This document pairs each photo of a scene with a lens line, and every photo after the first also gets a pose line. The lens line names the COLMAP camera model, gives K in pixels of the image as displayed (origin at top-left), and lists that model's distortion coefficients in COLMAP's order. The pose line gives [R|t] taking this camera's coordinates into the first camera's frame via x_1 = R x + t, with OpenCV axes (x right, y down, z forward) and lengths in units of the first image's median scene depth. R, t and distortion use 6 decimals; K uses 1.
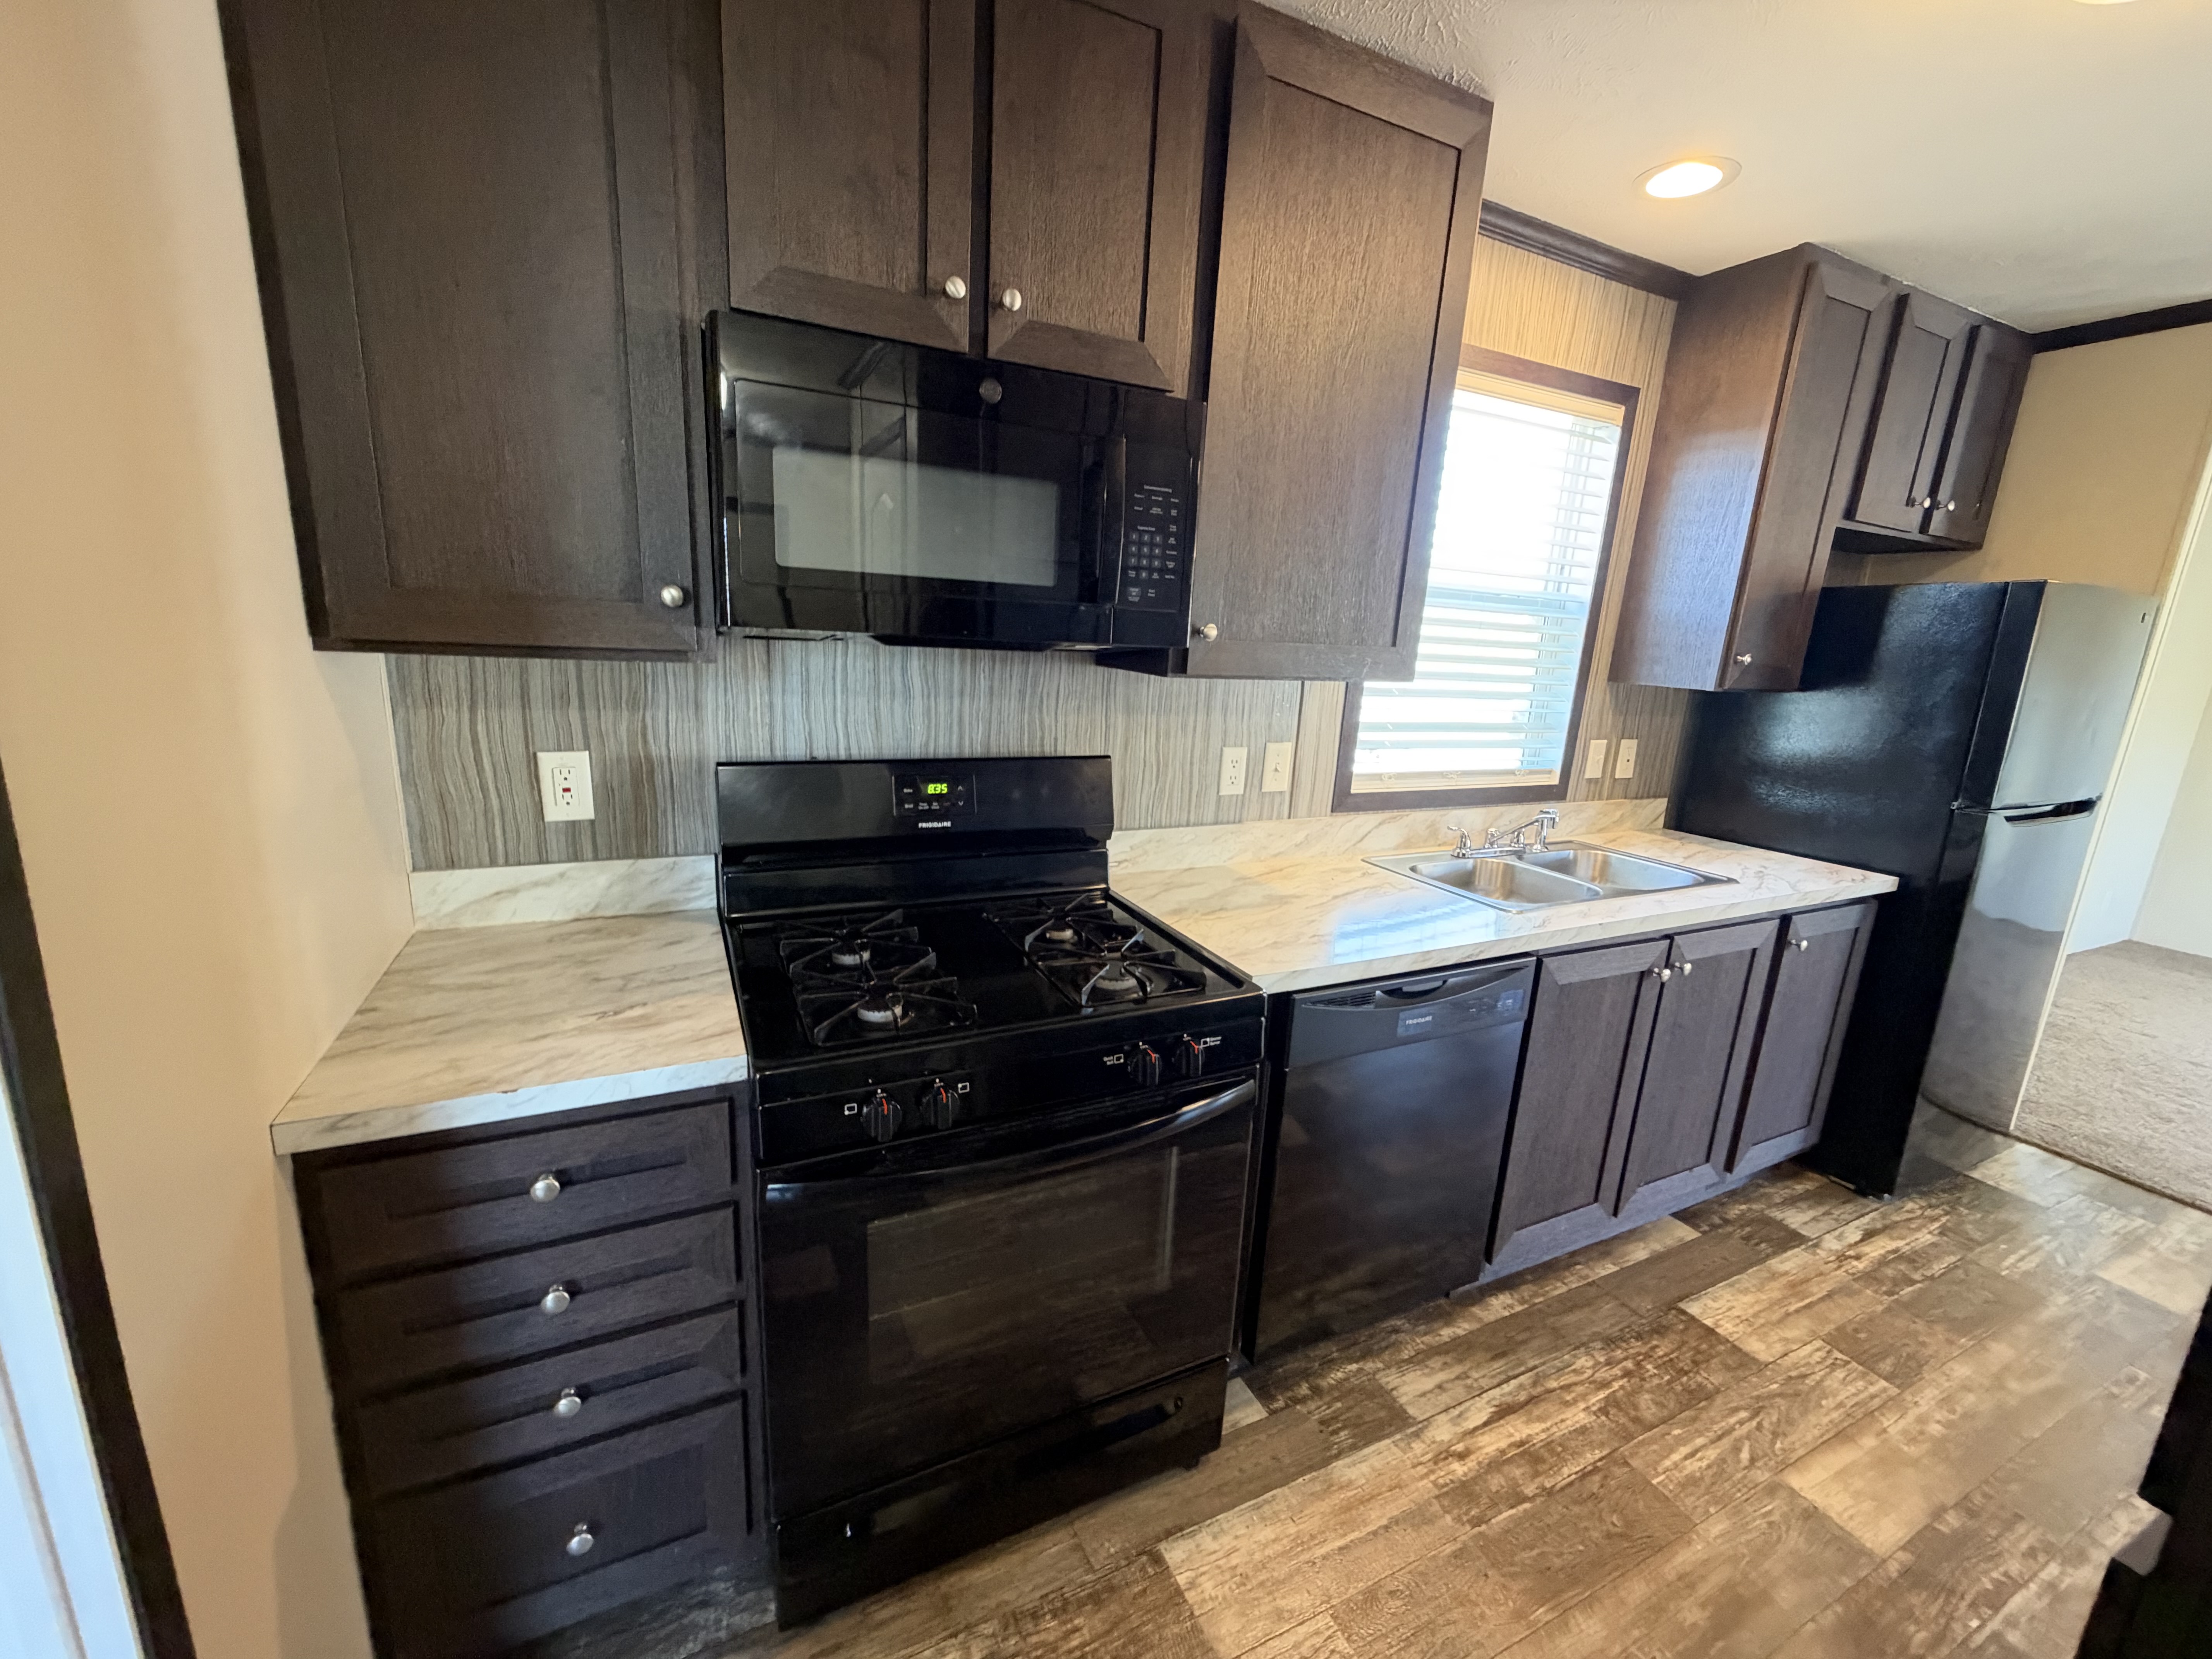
lens RADIAL K [[883.2, 0, 1108.1], [0, 883.2, 829.1], [0, 0, 1]] dist [0.003244, 0.000298]
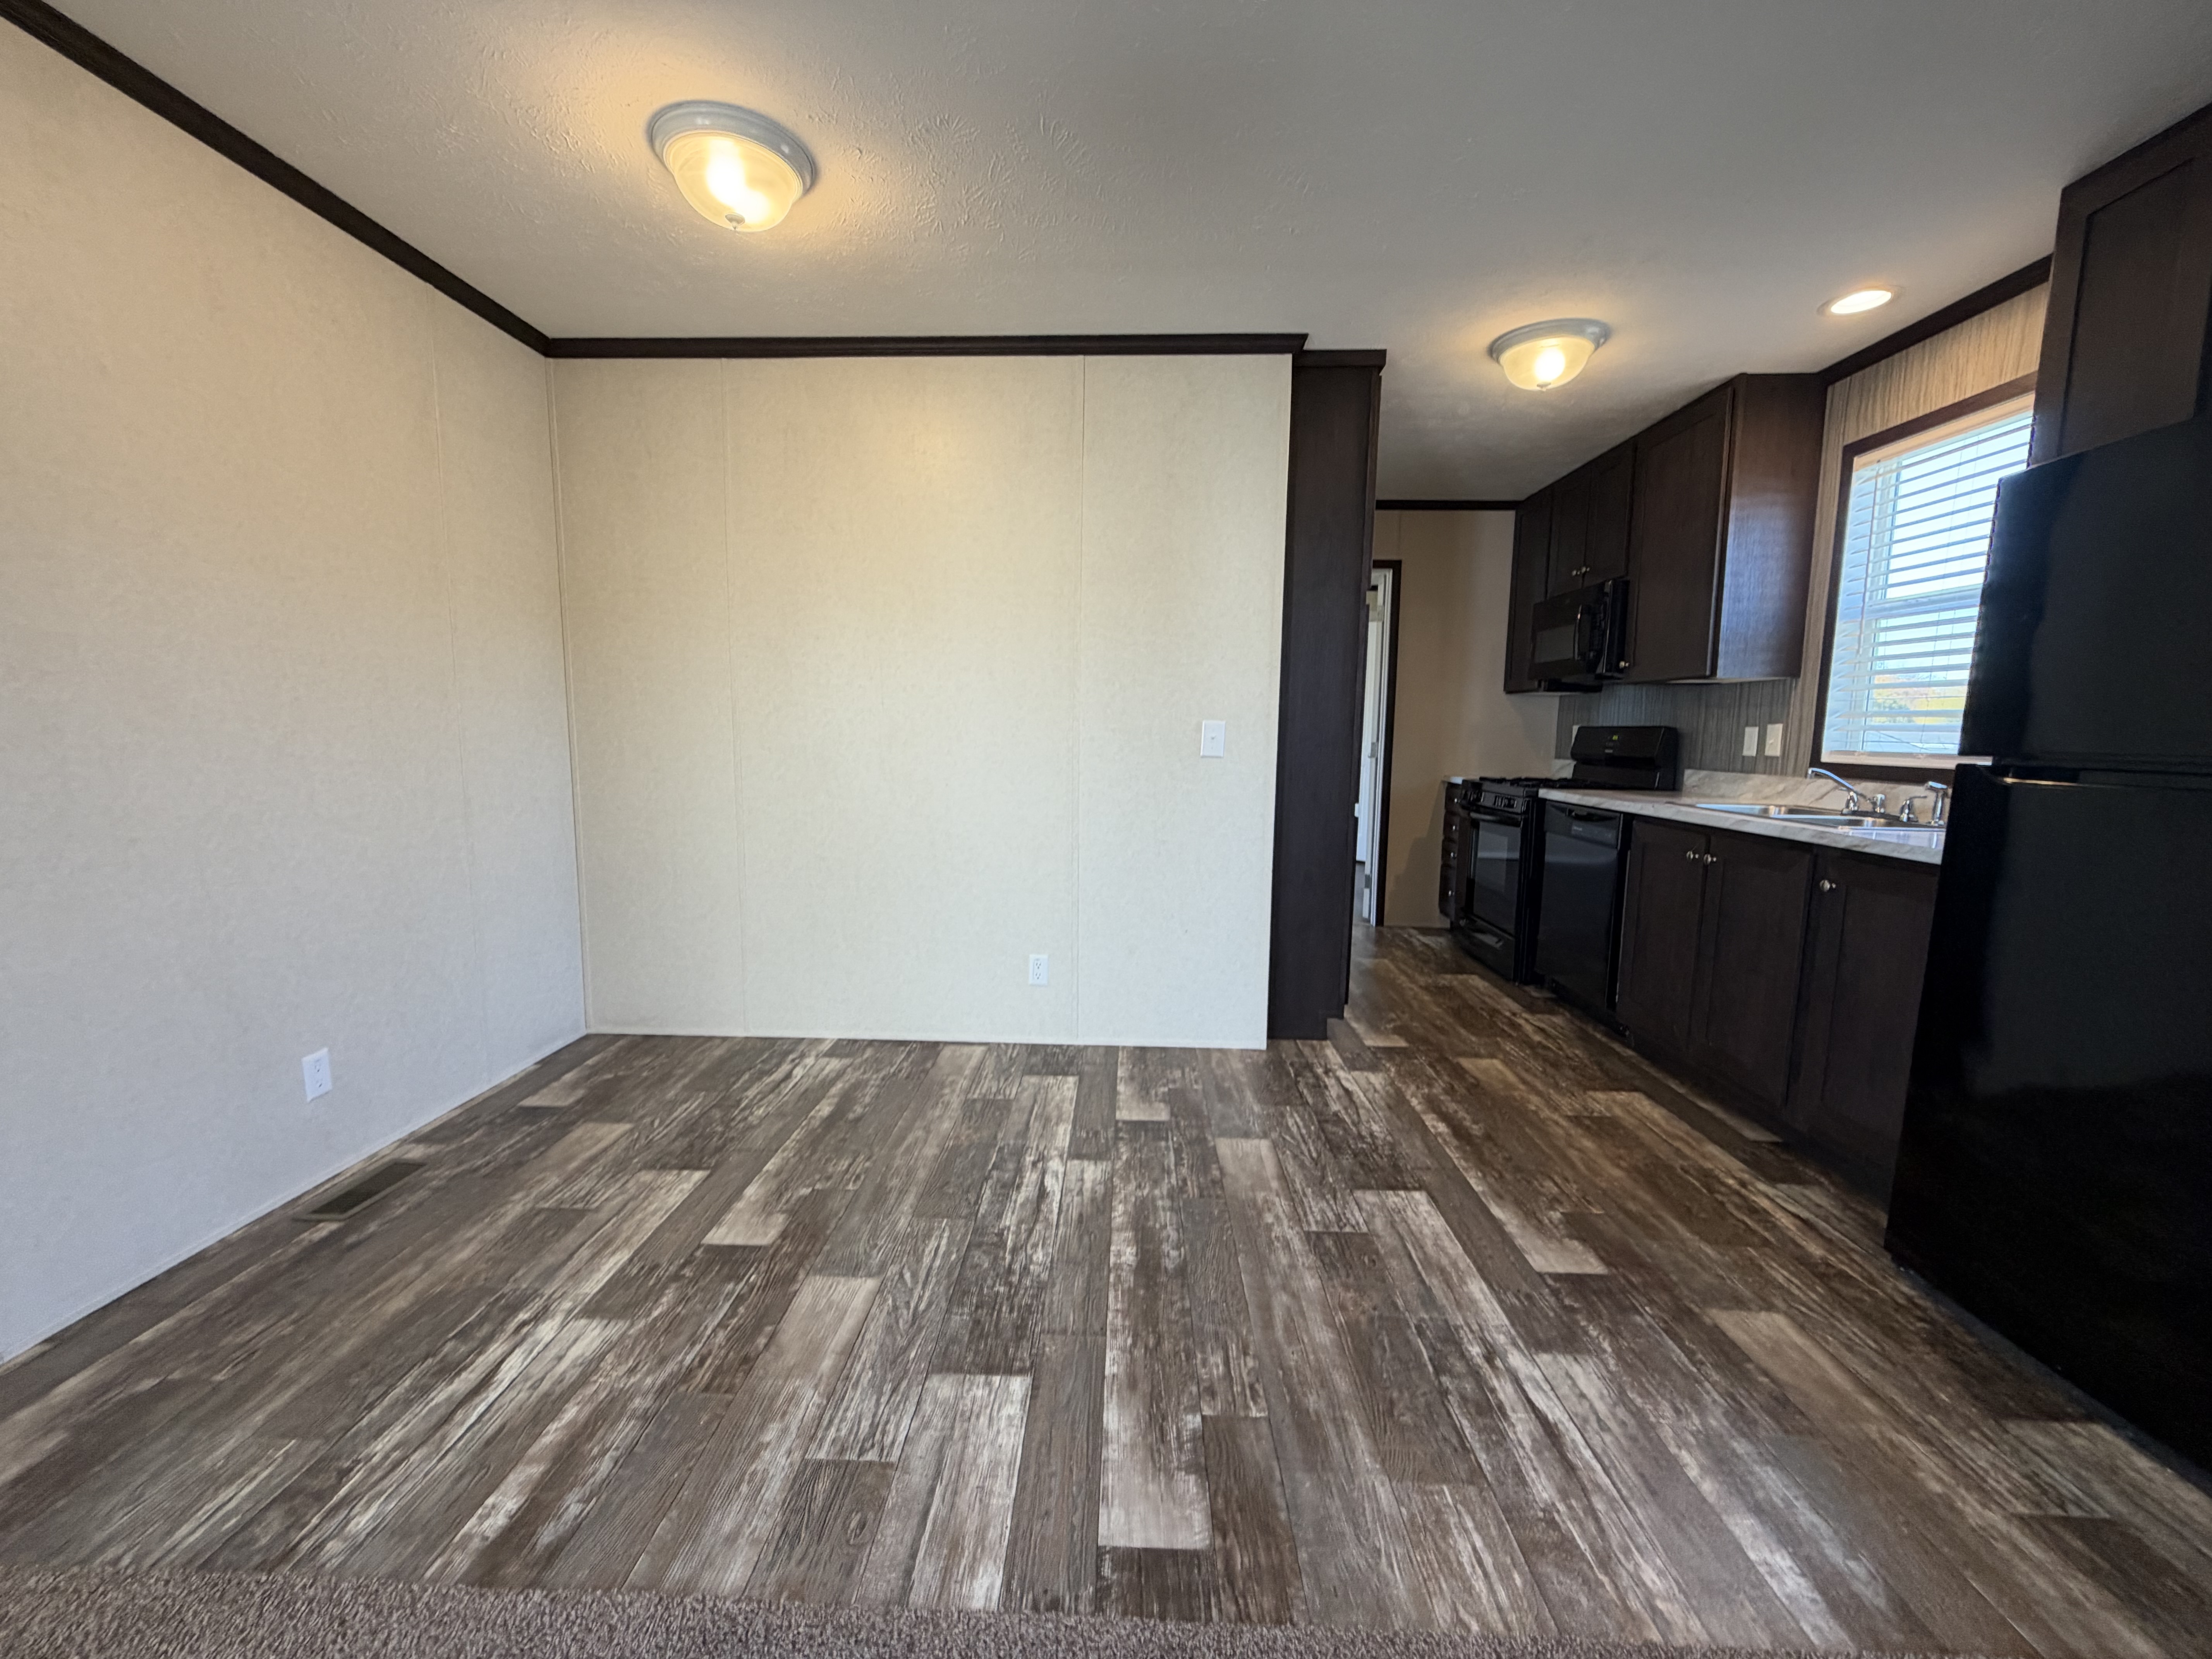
lens RADIAL K [[883.2, 0, 1095.5], [0, 883.2, 831.4], [0, 0, 1]] dist [0.003244, 0.000298]
pose [[-0.472253, 0.048232, -0.880143, 2.365617], [-0.231234, 0.956754, 0.176502, 0.093622], [0.850593, 0.286873, -0.440677, 0.790071]]
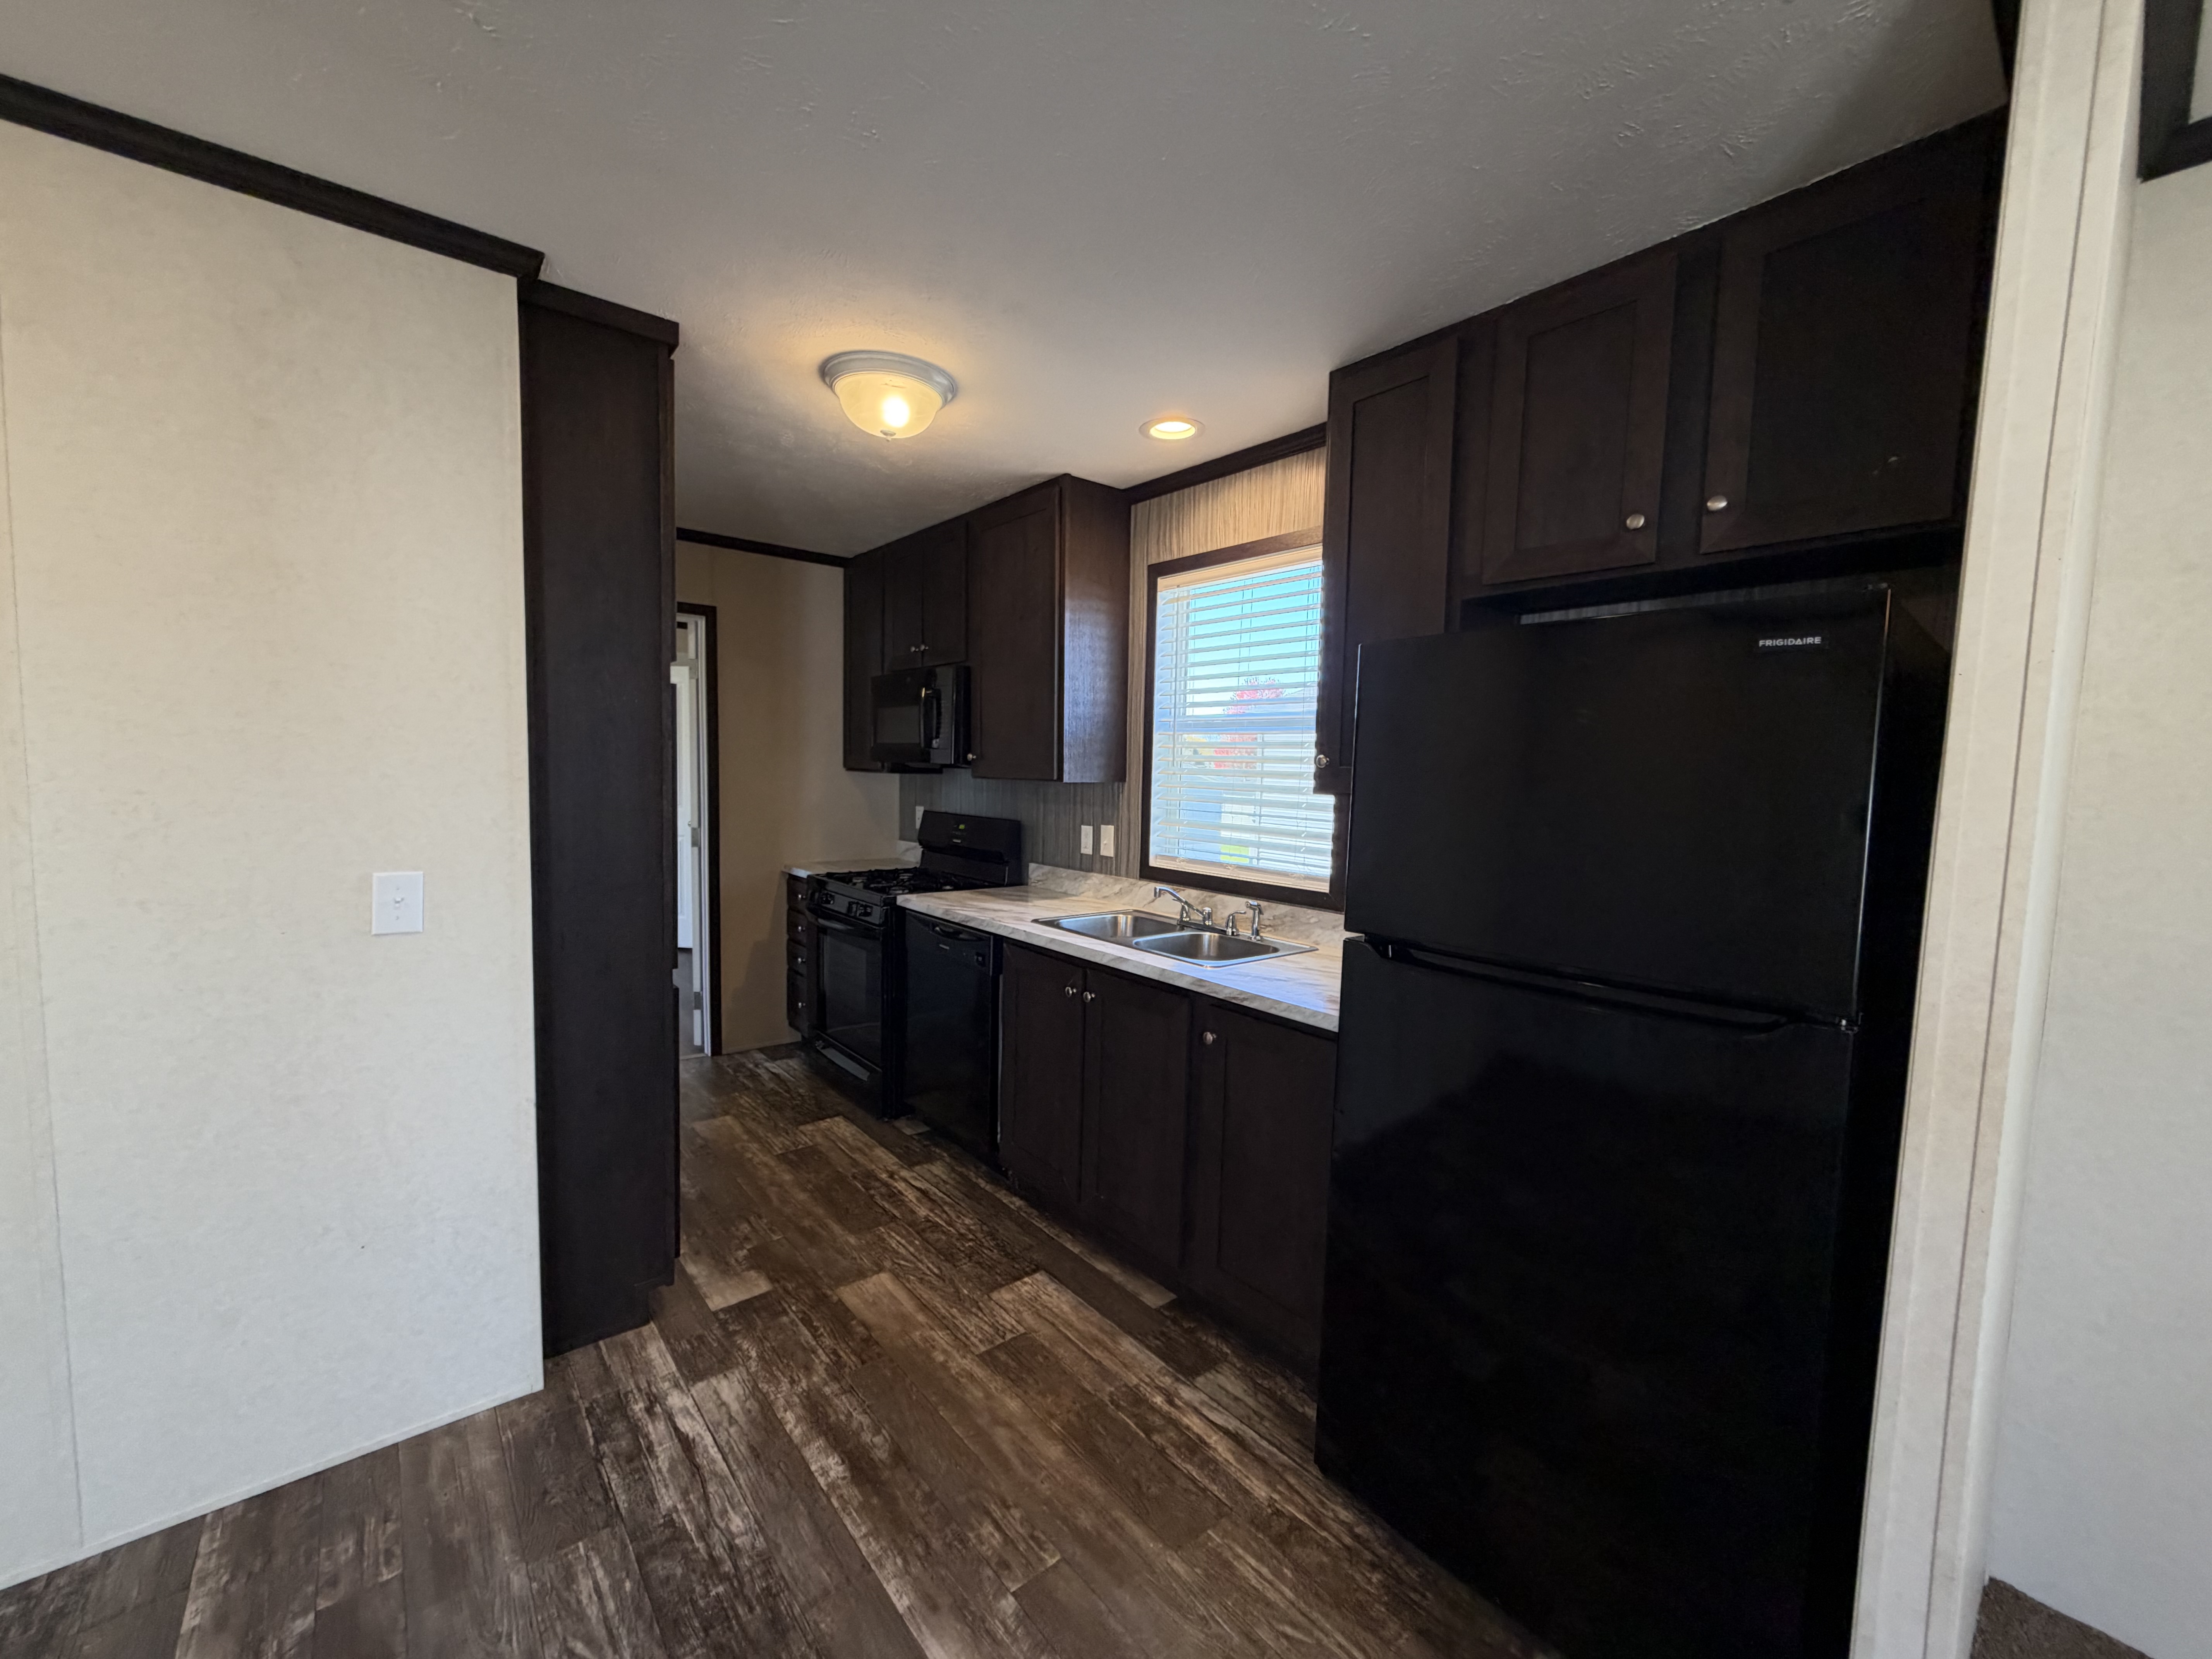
lens RADIAL K [[883.2, 0, 1097.4], [0, 883.2, 832.9], [0, 0, 1]] dist [0.003244, 0.000298]
pose [[0.237053, 0.029089, -0.971061, 1.906820], [-0.227454, 0.973432, -0.026366, -0.042203], [0.944495, 0.227121, 0.237371, 0.666042]]
